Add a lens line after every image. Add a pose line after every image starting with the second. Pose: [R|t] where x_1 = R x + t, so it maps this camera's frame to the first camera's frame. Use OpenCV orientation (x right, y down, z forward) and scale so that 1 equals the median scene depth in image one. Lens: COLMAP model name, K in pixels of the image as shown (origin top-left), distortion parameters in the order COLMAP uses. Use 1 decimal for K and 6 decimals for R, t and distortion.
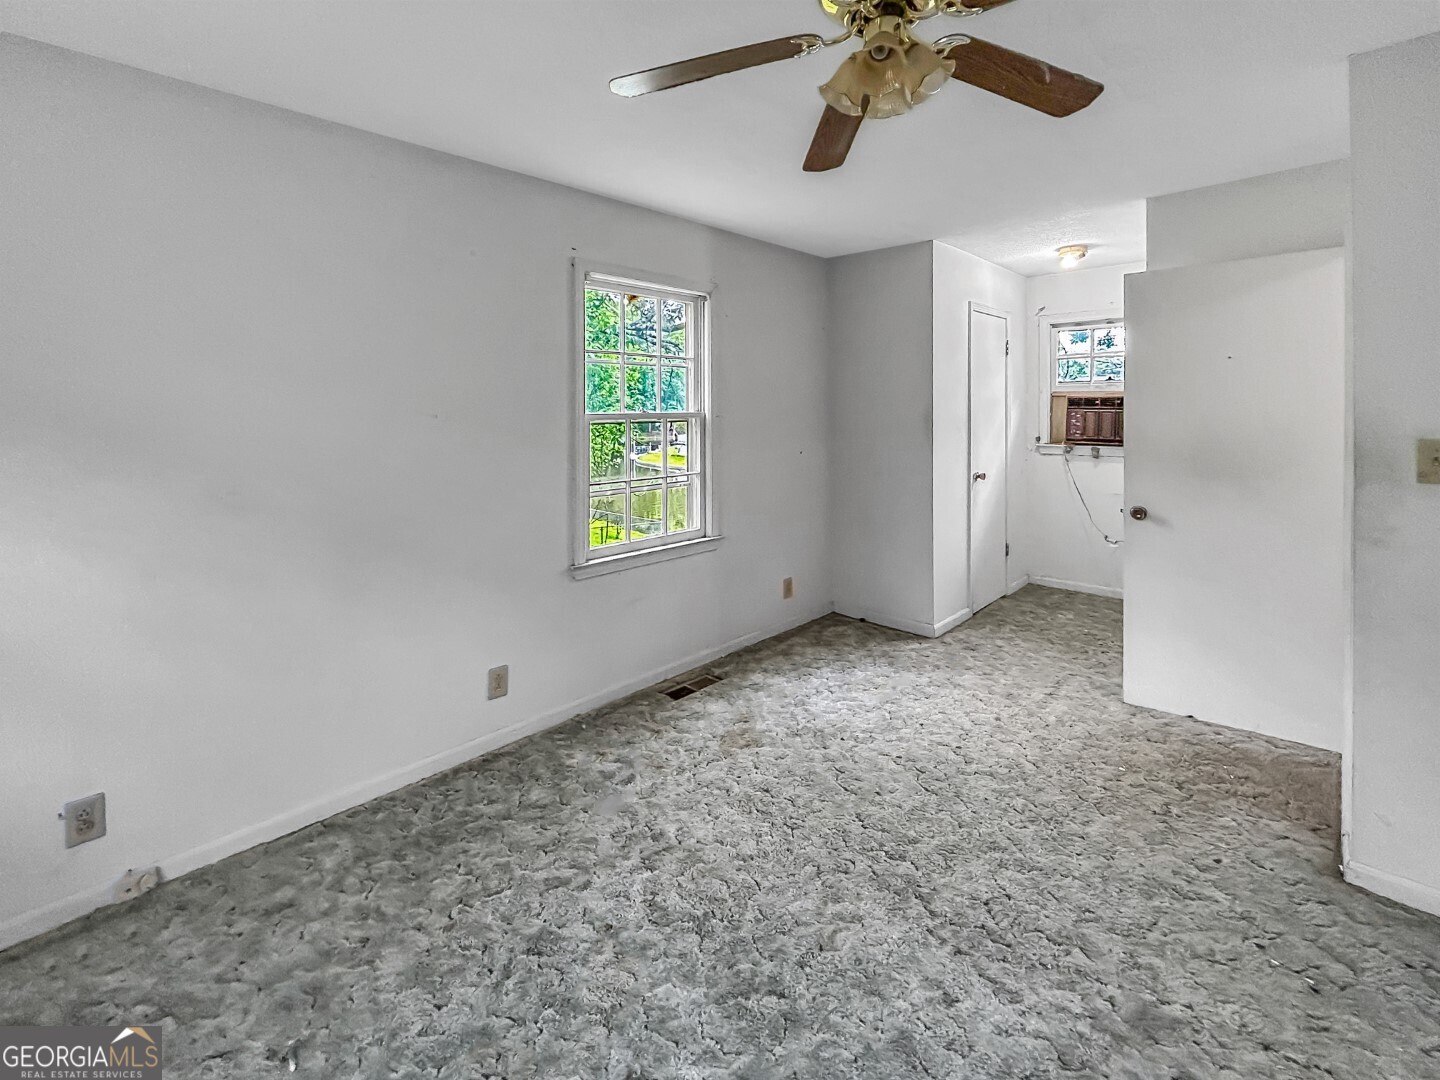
lens RADIAL K [[637.0, 0, 728.3], [0, 637.0, 452.7], [0, 0, 1]] dist [0.001670, 0.000143]
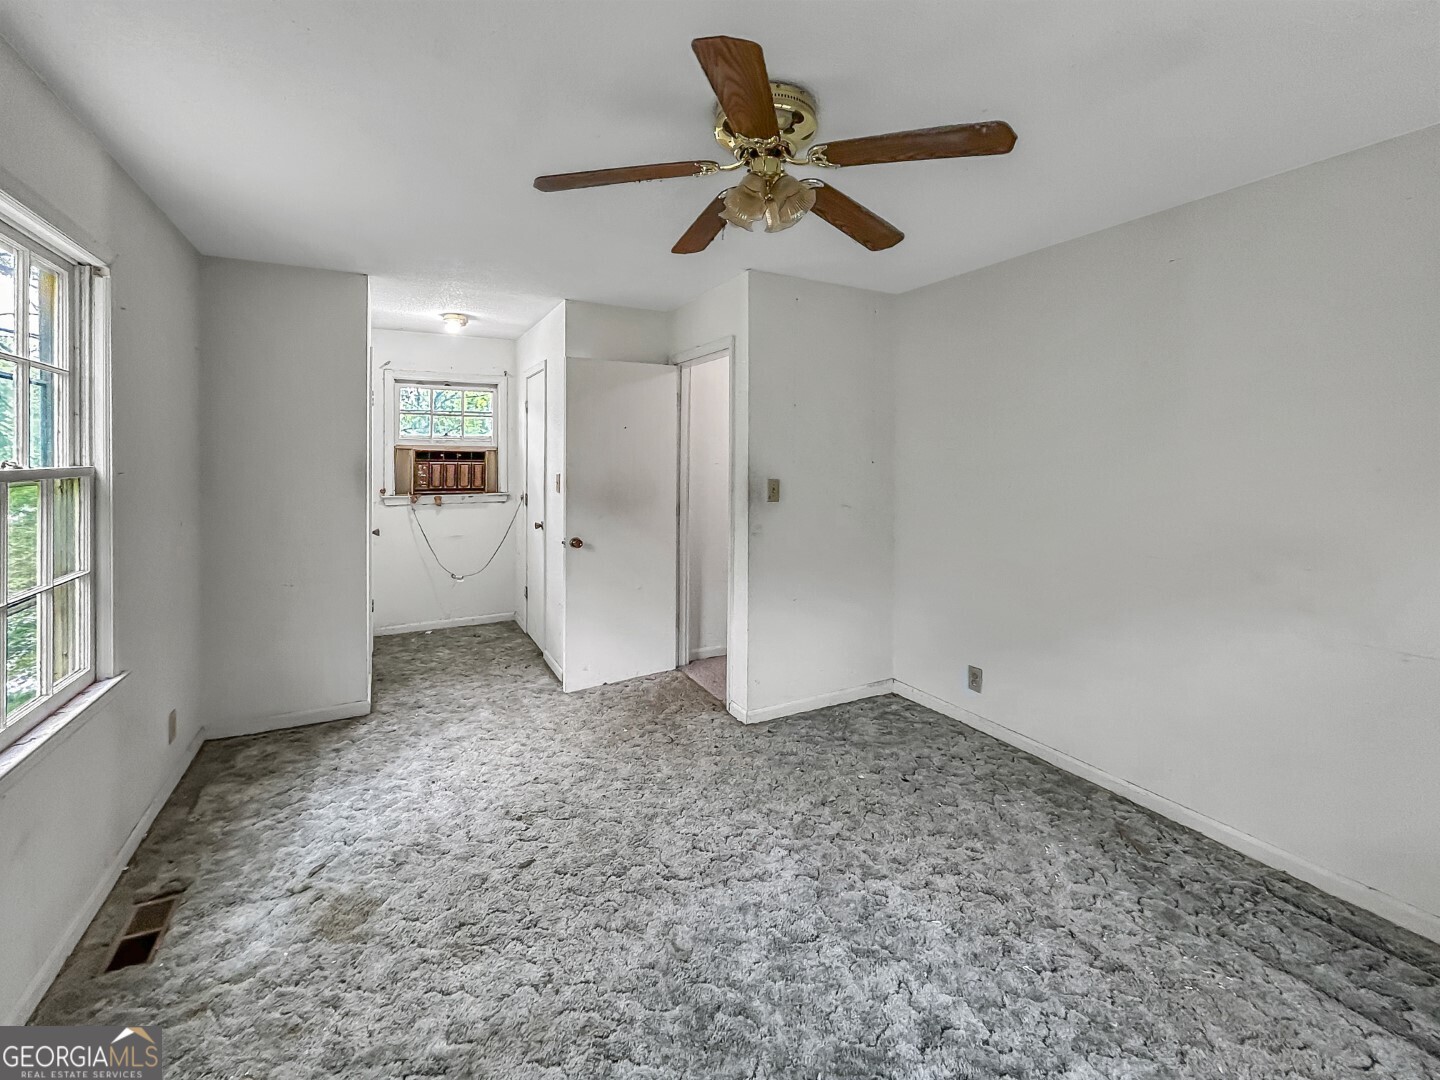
lens RADIAL K [[611.9, 0, 711.3], [0, 611.9, 506.6], [0, 0, 1]] dist [-0.000436, 0.000331]
pose [[0.328572, -0.067429, 0.942069, -0.432542], [0.060142, 0.996918, 0.050379, -0.024826], [-0.942562, 0.040105, 0.331615, 0.326358]]
